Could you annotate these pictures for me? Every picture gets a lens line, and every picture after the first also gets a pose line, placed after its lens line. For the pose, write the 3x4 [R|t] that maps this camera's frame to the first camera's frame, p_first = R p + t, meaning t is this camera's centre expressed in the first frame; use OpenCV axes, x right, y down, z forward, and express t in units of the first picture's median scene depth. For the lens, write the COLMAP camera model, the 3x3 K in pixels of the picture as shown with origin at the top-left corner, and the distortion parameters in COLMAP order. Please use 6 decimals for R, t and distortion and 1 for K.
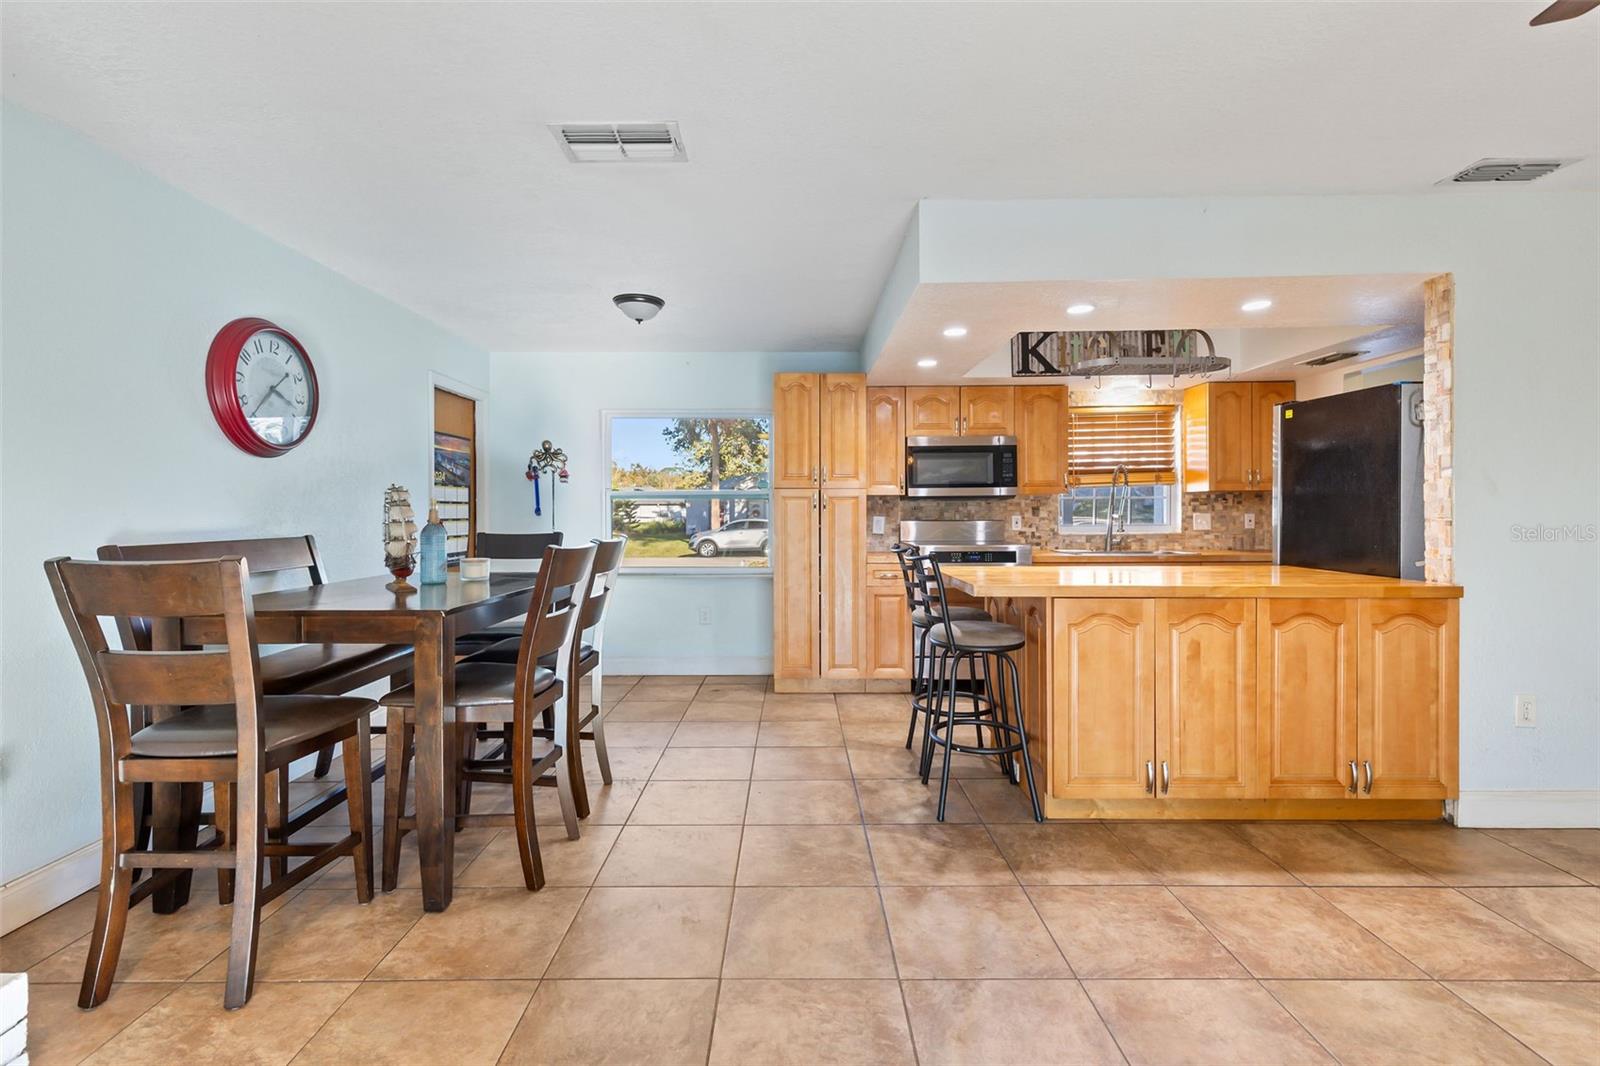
lens RADIAL K [[720.7, 0, 801.6], [0, 720.7, 514.2], [0, 0, 1]] dist [0.006042, -0.000122]
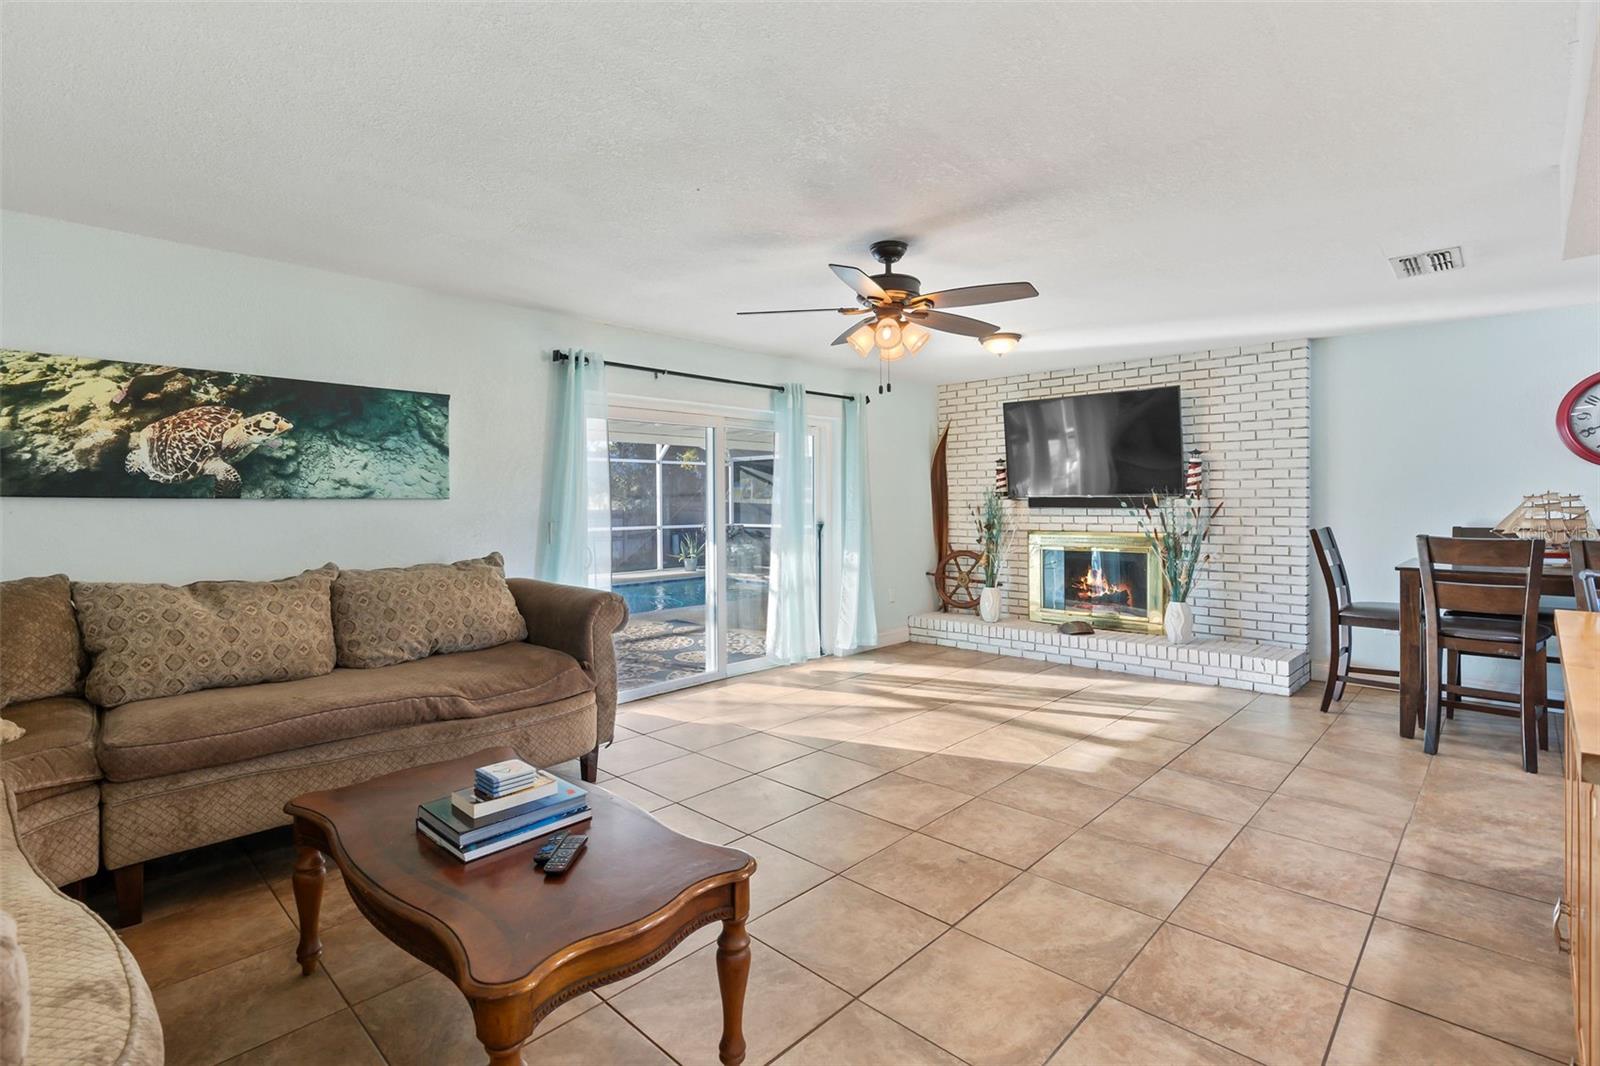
lens RADIAL K [[753.3, 0, 794.3], [0, 753.3, 508.0], [0, 0, 1]] dist [-0.004244, 0.000836]
pose [[-0.701192, 0.013726, -0.712841, 1.415224], [0.006761, 0.999898, 0.012603, -0.035782], [0.712941, 0.004018, -0.701213, 0.932480]]
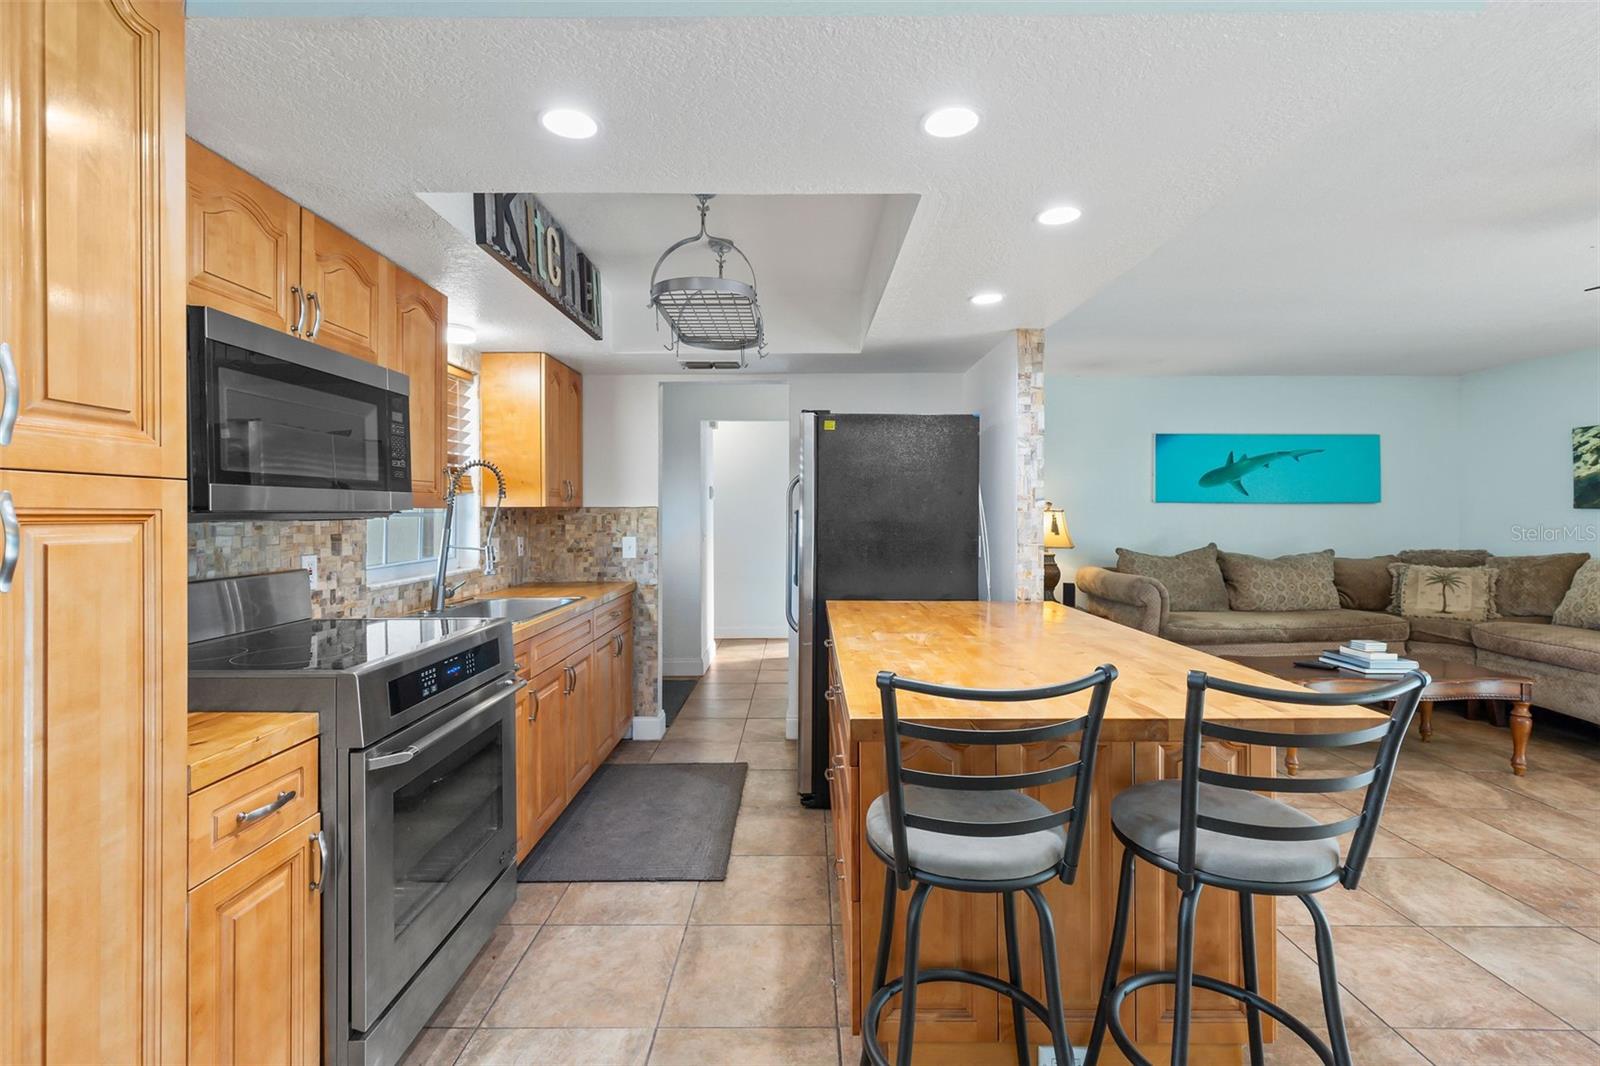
lens RADIAL K [[720.7, 0, 799.3], [0, 720.7, 513.2], [0, 0, 1]] dist [0.006042, -0.000122]
pose [[0.013690, 0.005171, 0.999893, -0.244441], [0.005399, 0.999972, -0.005245, -0.037019], [-0.999892, 0.005470, 0.013661, 1.325498]]
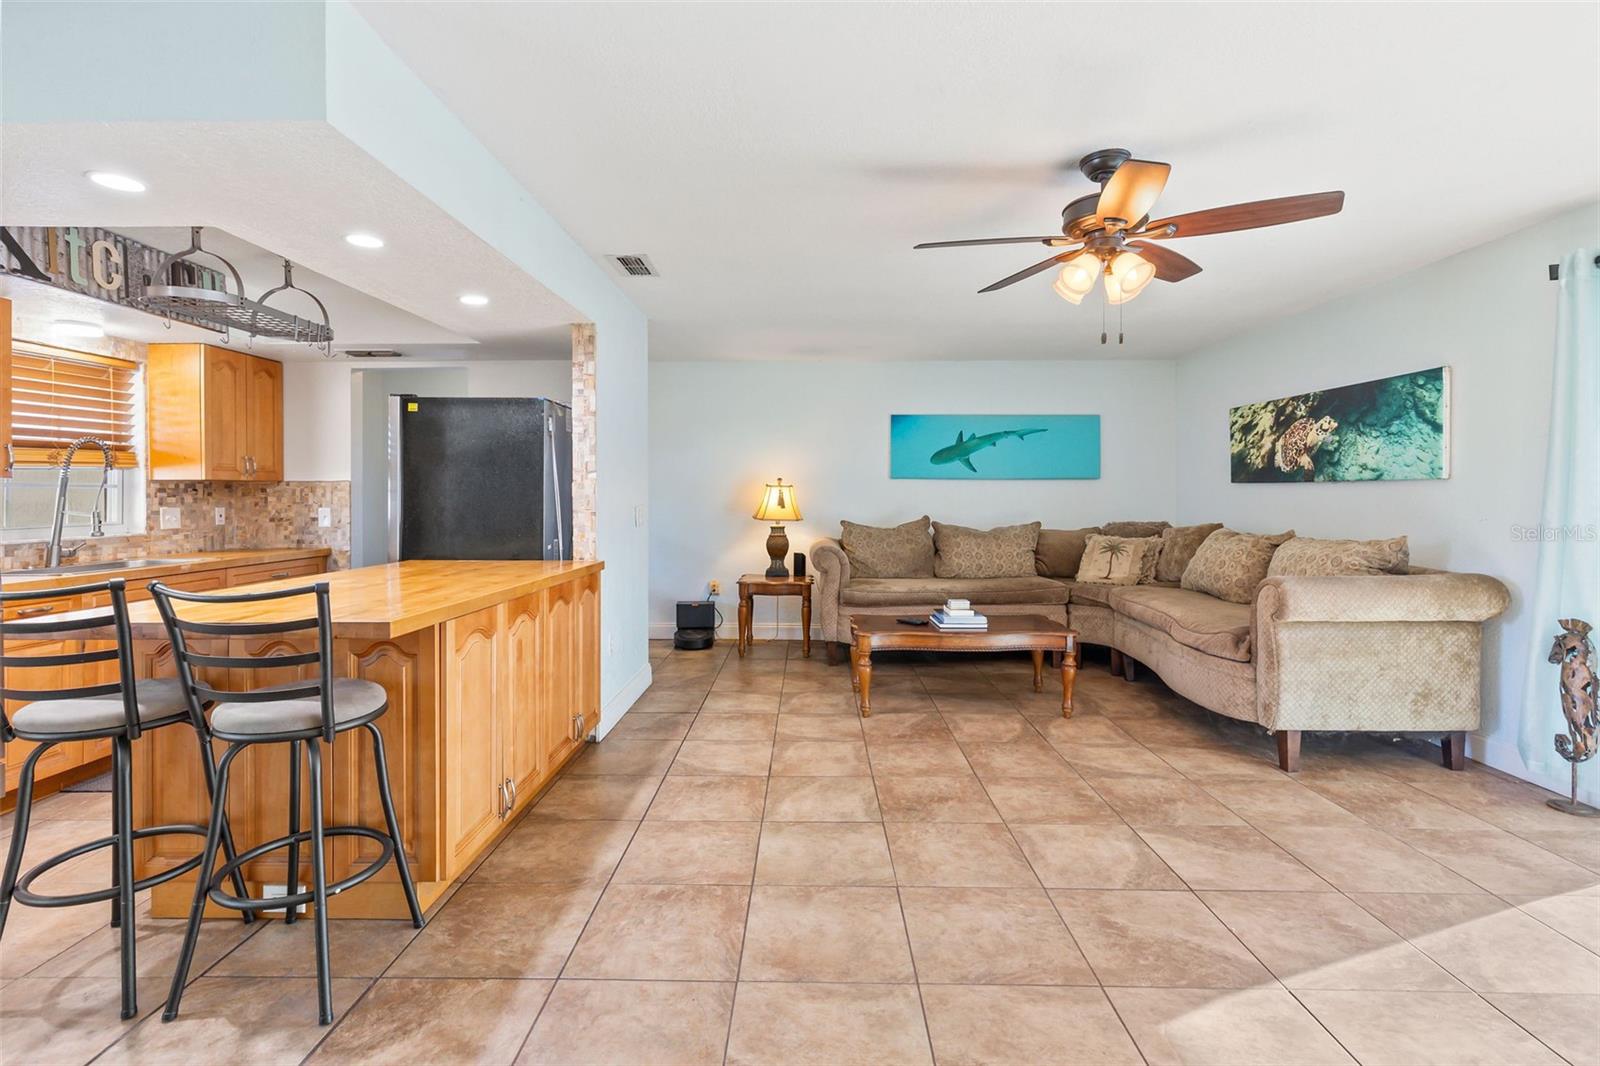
lens RADIAL K [[720.7, 0, 793.6], [0, 720.7, 504.2], [0, 0, 1]] dist [0.006042, -0.000122]
pose [[0.031257, -0.005908, 0.999494, -0.389764], [0.006019, 0.999966, 0.005723, -0.009927], [-0.999493, 0.005837, 0.031291, 0.578174]]
